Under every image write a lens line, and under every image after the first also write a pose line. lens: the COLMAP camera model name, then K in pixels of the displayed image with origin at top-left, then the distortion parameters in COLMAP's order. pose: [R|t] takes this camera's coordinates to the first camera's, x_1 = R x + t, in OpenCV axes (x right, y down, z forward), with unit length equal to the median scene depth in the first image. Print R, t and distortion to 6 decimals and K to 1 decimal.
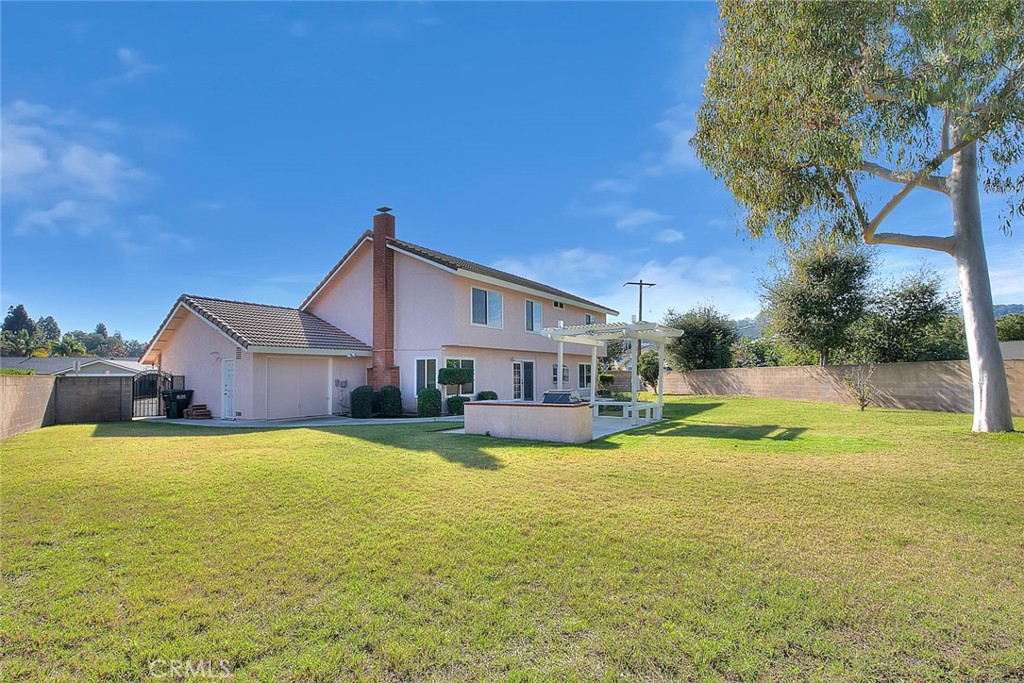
lens RADIAL K [[473.3, 0, 520.5], [0, 473.3, 360.2], [0, 0, 1]] dist [-0.002650, -0.000207]
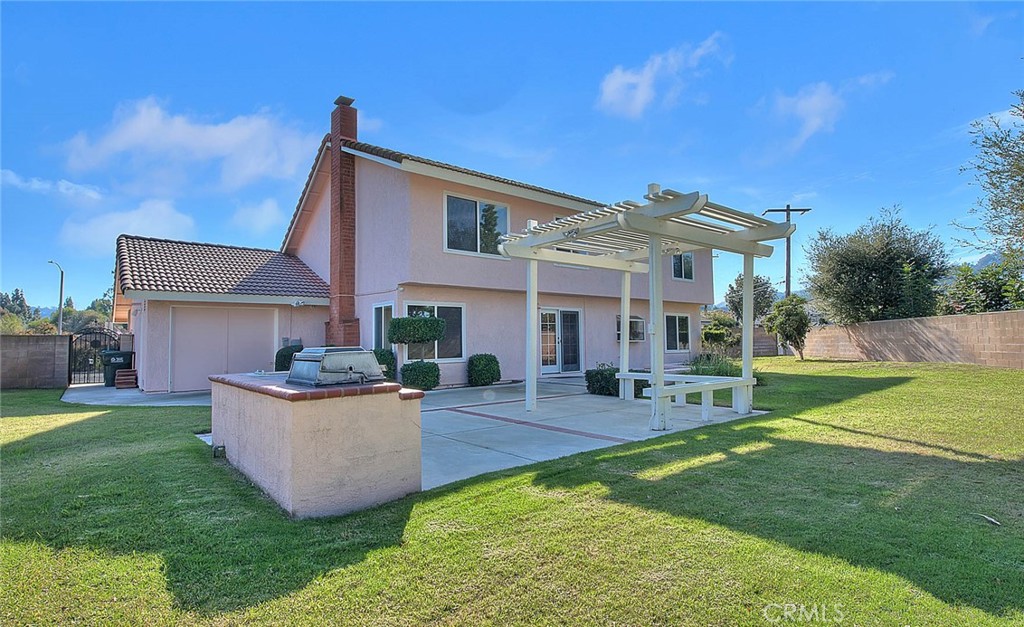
lens RADIAL K [[502.2, 0, 510.4], [0, 502.2, 309.8], [0, 0, 1]] dist [-0.005305, -0.000881]
pose [[0.956713, -0.023119, -0.290114, 0.169872], [0.015573, 0.999478, -0.028292, 0.024785], [0.290617, 0.022549, 0.956574, 0.348361]]
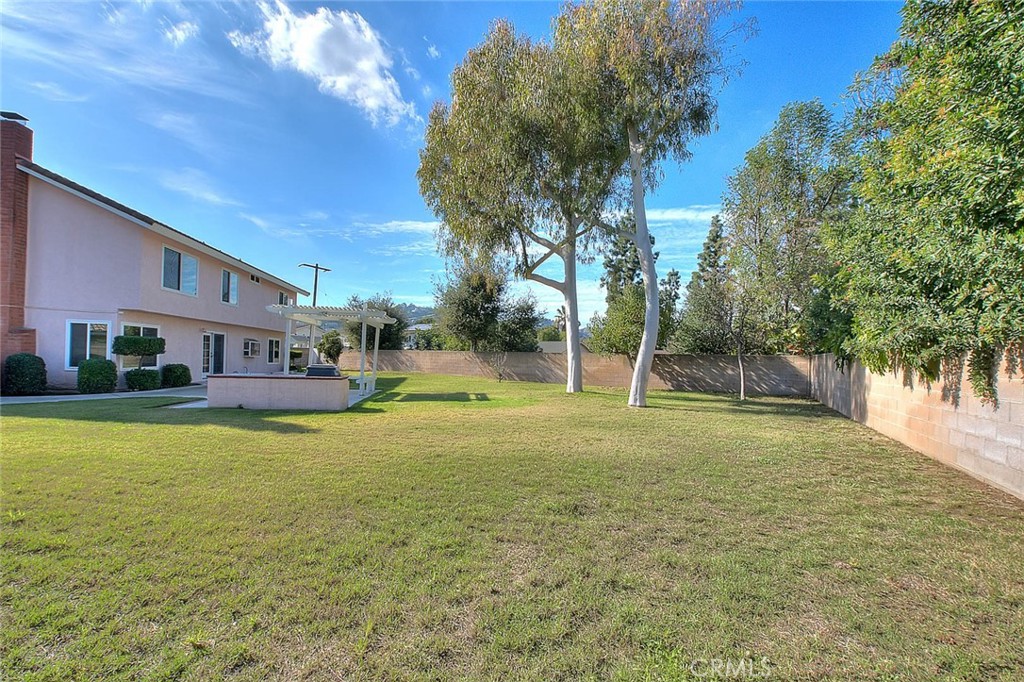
lens RADIAL K [[418.0, 0, 505.8], [0, 418.0, 357.6], [0, 0, 1]] dist [-0.002221, -0.000221]
pose [[0.747434, 0.032846, 0.663524, -0.128804], [-0.060368, 0.998003, 0.018599, 0.000247], [-0.661588, -0.053957, 0.747924, -0.018405]]
